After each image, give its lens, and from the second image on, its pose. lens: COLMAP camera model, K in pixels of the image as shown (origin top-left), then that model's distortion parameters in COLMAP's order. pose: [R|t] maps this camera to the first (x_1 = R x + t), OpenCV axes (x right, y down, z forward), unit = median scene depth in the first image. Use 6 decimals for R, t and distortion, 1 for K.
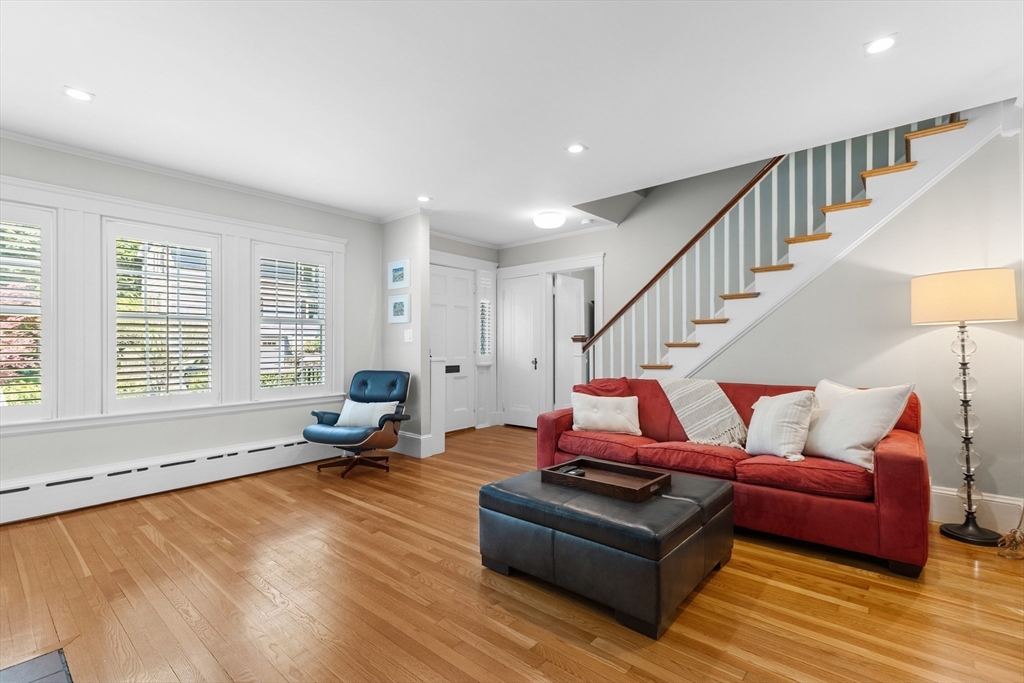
lens RADIAL K [[467.2, 0, 512.0], [0, 467.2, 341.5], [0, 0, 1]] dist [0.003163, -0.000010]
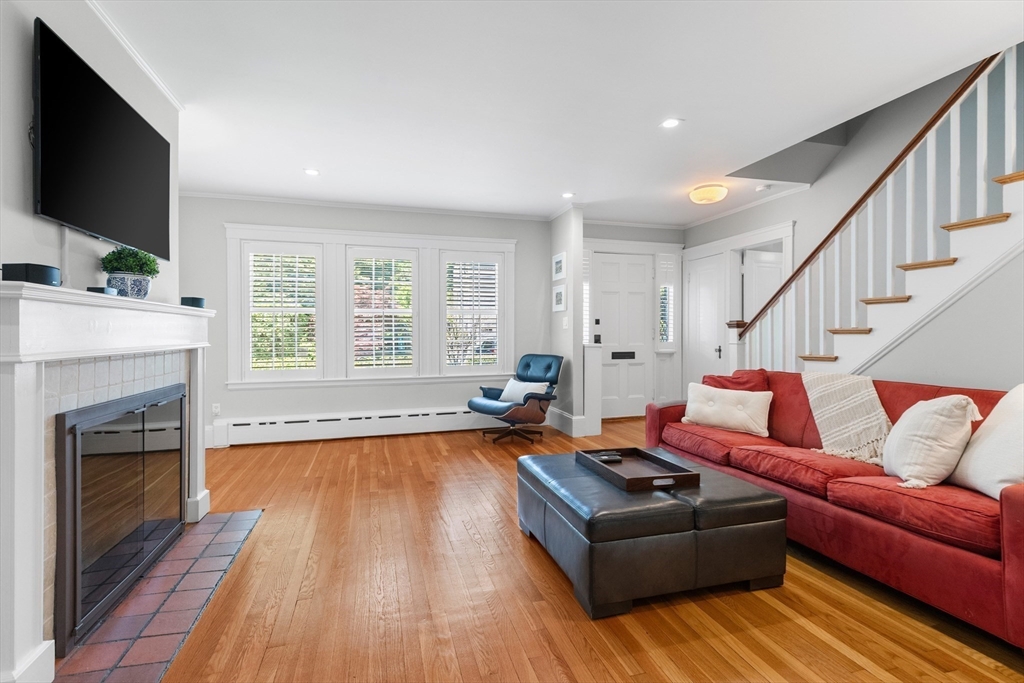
lens RADIAL K [[471.9, 0, 509.3], [0, 471.9, 332.9], [0, 0, 1]] dist [0.000786, -0.000084]
pose [[0.839646, 0.000837, -0.543134, 0.335608], [0.005037, 0.999944, 0.009326, -0.000173], [0.543111, -0.010566, 0.839594, 0.019288]]
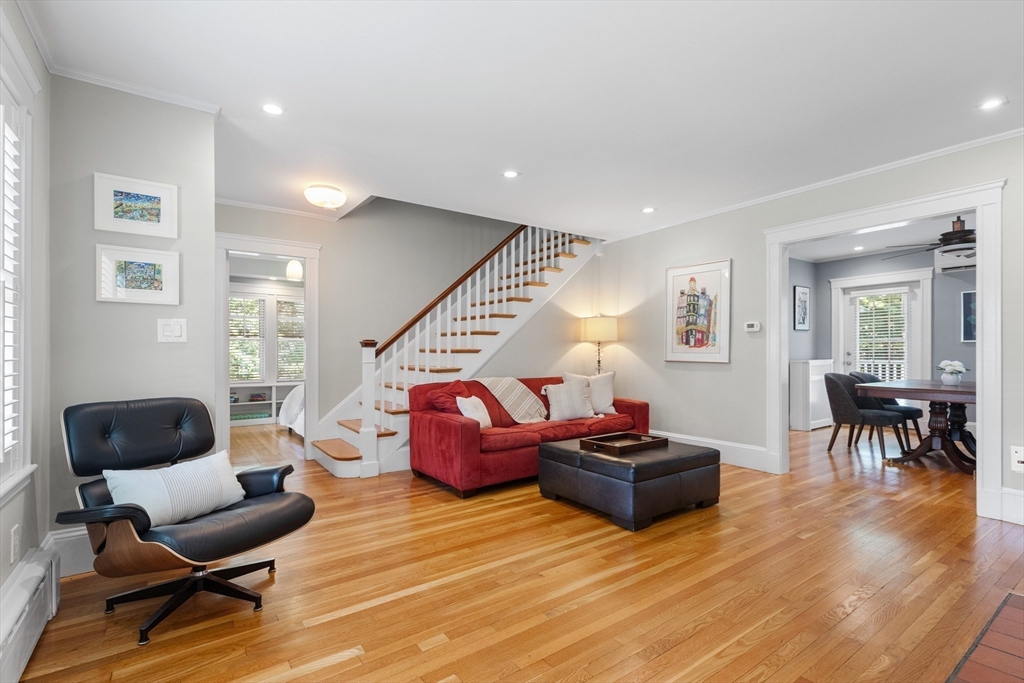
lens RADIAL K [[464.8, 0, 511.9], [0, 464.8, 351.5], [0, 0, 1]] dist [0.001646, 0.000168]
pose [[0.243177, 0.005933, 0.969964, -0.825646], [-0.012804, 0.999914, -0.002906, 0.011321], [-0.969897, -0.011713, 0.243232, 0.637935]]
